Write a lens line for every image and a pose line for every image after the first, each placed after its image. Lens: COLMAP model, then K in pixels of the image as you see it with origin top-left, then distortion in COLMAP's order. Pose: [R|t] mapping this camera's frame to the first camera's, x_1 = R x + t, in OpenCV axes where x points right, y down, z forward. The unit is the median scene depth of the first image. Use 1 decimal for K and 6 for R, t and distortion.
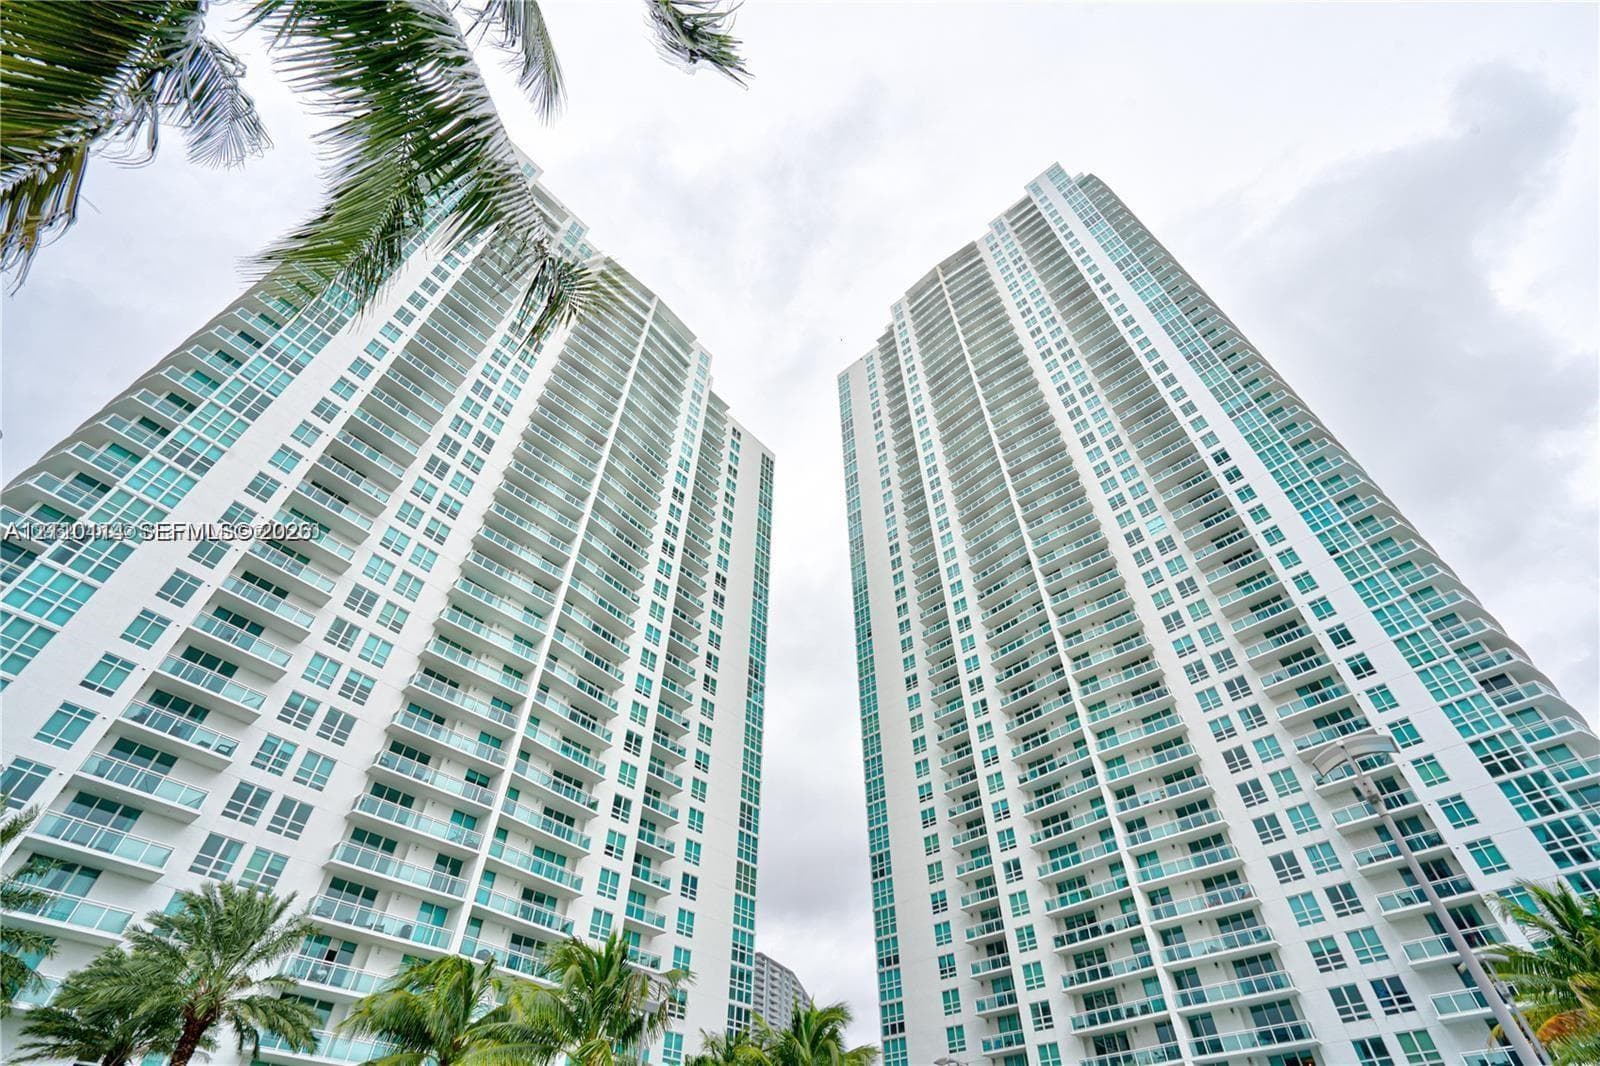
lens RADIAL K [[707.1, 0, 800.0], [0, 707.1, 533.0], [0, 0, 1]] dist [-0.001632, -0.000460]
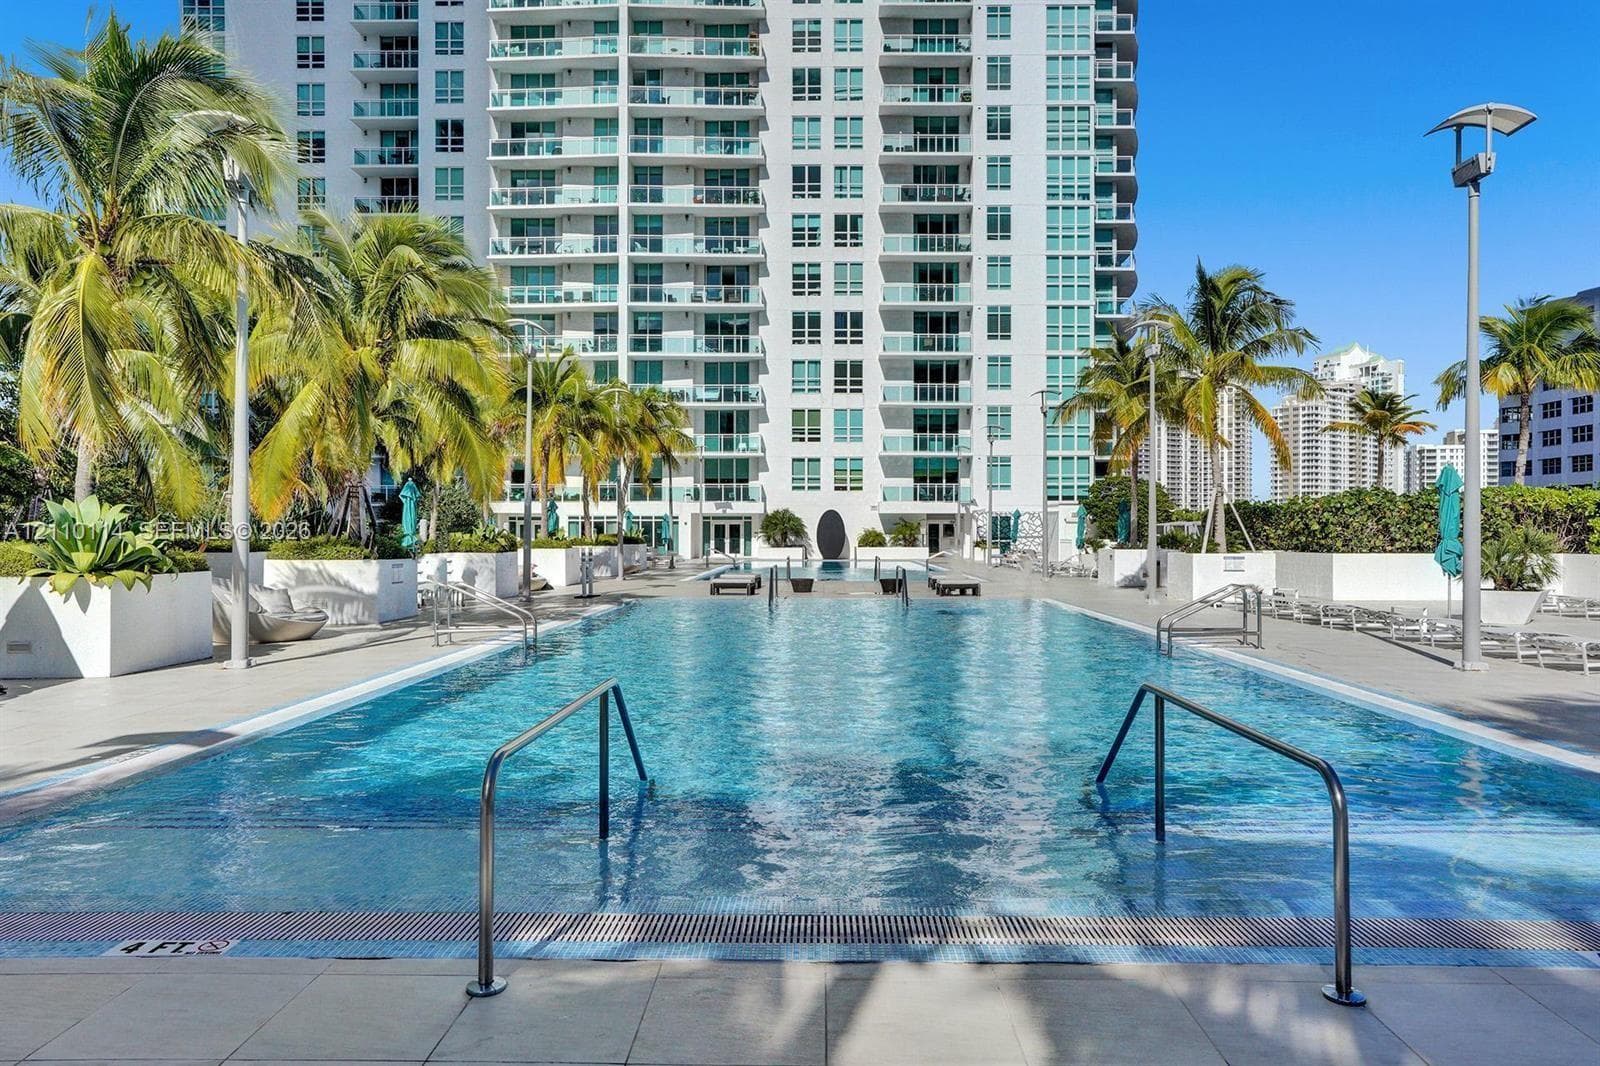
lens RADIAL K [[1101.0, 0, 861.9], [0, 1101.0, 532.3], [0, 0, 1]] dist [0.063694, 0.001220]
pose [[0.805629, 0.003420, 0.592410, 0.002292], [-0.418610, 0.710877, 0.565172, -0.100678], [-0.419198, -0.703308, 0.574135, 0.104248]]
